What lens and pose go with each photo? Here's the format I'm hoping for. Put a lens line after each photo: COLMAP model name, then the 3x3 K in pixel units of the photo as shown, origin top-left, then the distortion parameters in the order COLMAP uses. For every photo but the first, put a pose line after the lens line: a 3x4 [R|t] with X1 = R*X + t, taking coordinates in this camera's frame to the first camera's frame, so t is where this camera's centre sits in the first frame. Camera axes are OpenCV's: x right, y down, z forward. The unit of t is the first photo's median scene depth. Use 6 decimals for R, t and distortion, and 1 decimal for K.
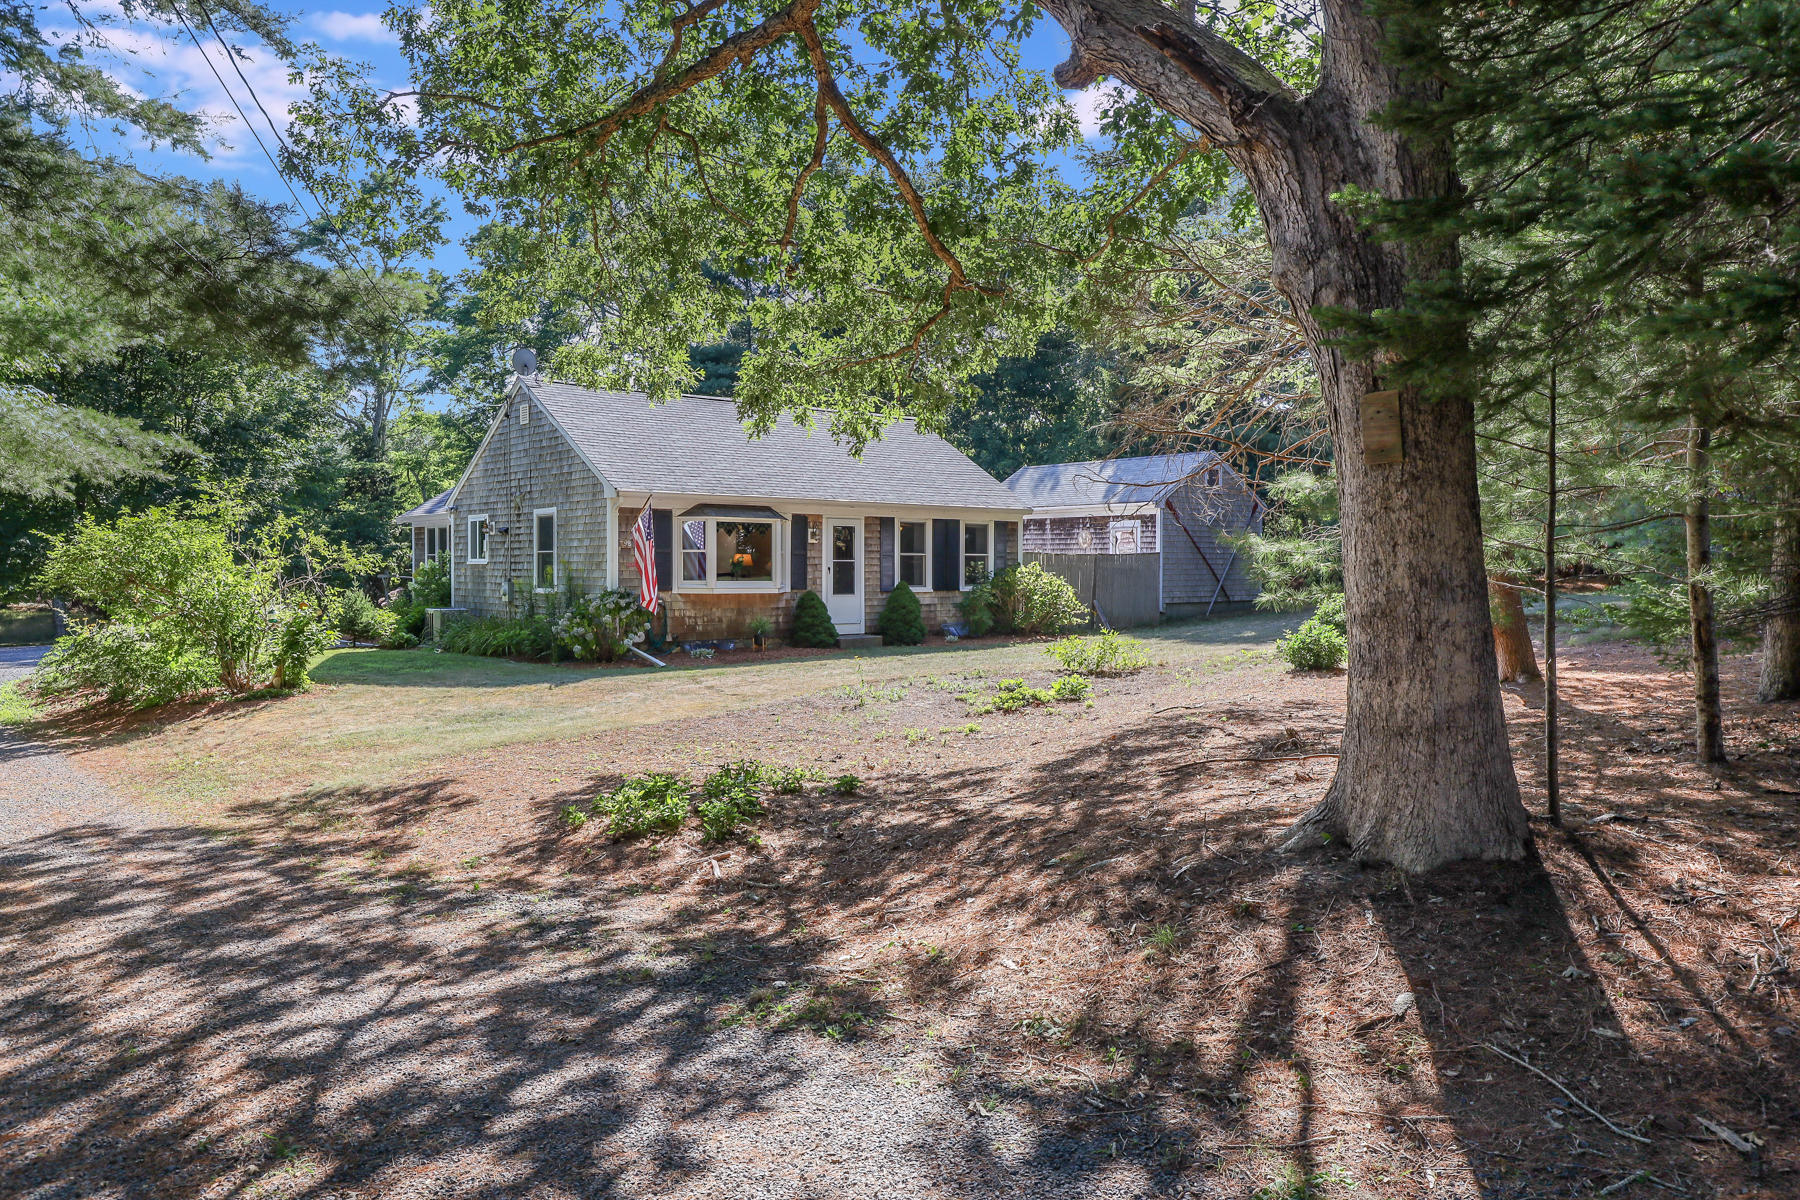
lens RADIAL K [[1252.2, 0, 900.0], [0, 1252.2, 600.0], [0, 0, 1]] dist [0.001674, 0.002846]
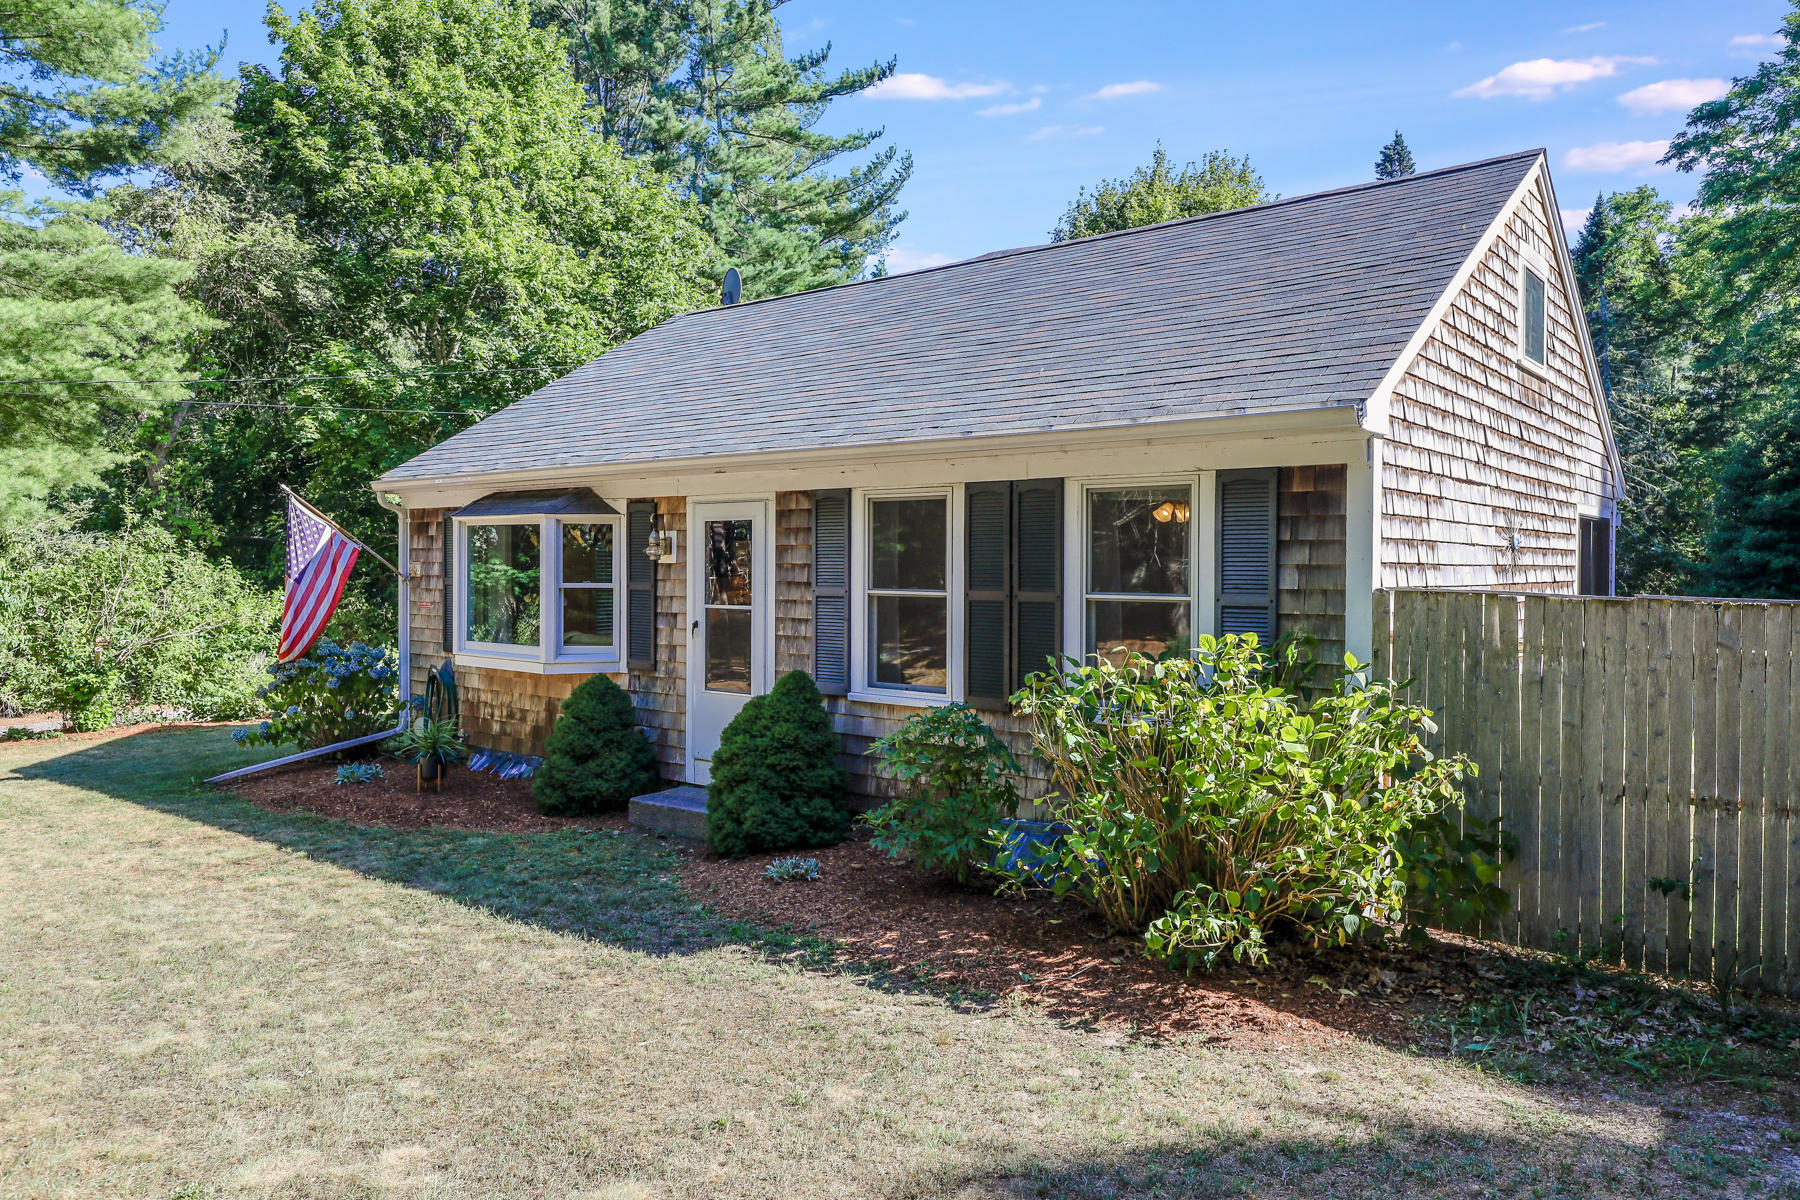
lens RADIAL K [[1252.2, 0, 900.0], [0, 1252.2, 600.0], [0, 0, 1]] dist [0.001674, 0.002846]
pose [[0.198898, 0.029758, -0.979568, 0.363750], [-0.025756, 0.999352, 0.025130, -0.045128], [0.979682, 0.020232, 0.199535, 0.975202]]
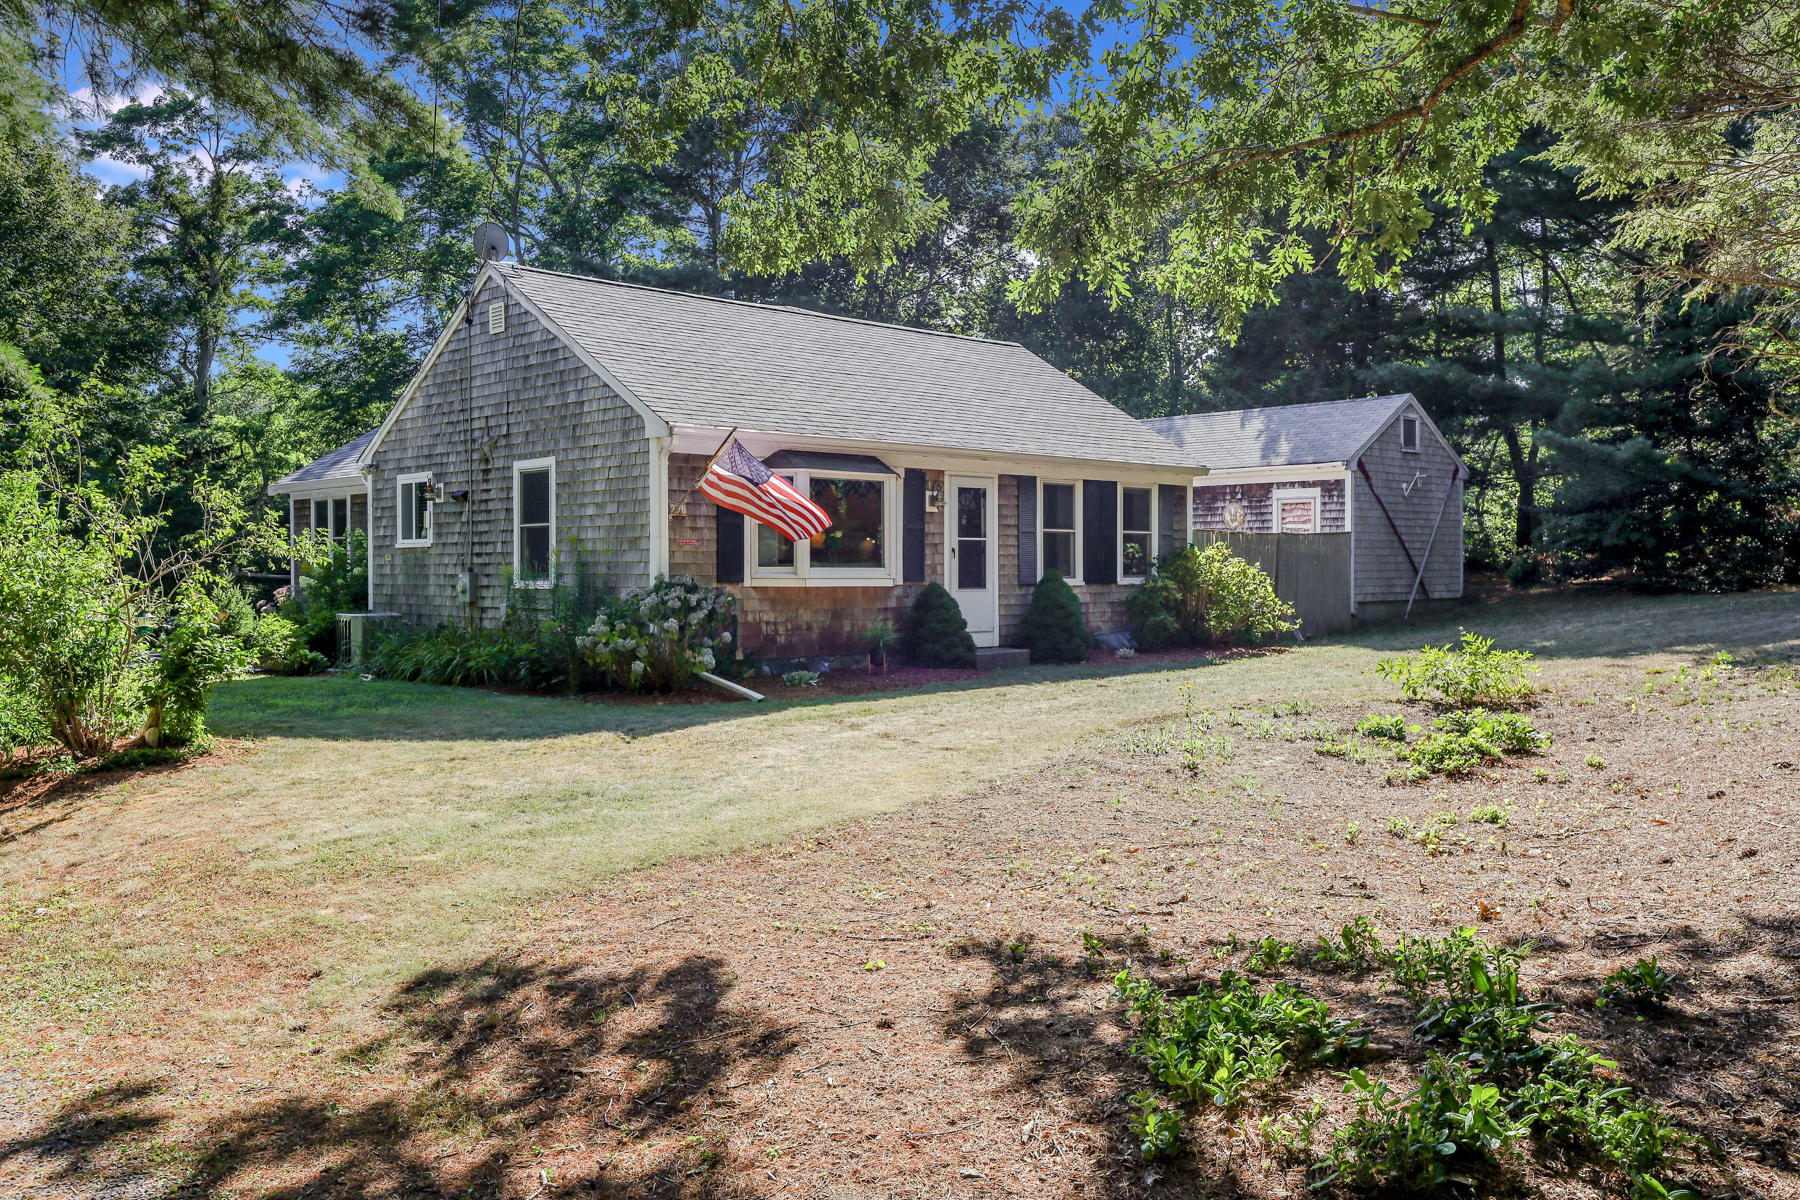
lens RADIAL K [[1478.4, 0, 900.0], [0, 1478.4, 600.0], [0, 0, 1]] dist [0.009494, 0.006748]
pose [[0.998097, -0.005505, 0.061409, -0.133479], [0.005866, 0.999967, -0.005705, 0.006023], [-0.061376, 0.006054, 0.998096, 0.203717]]
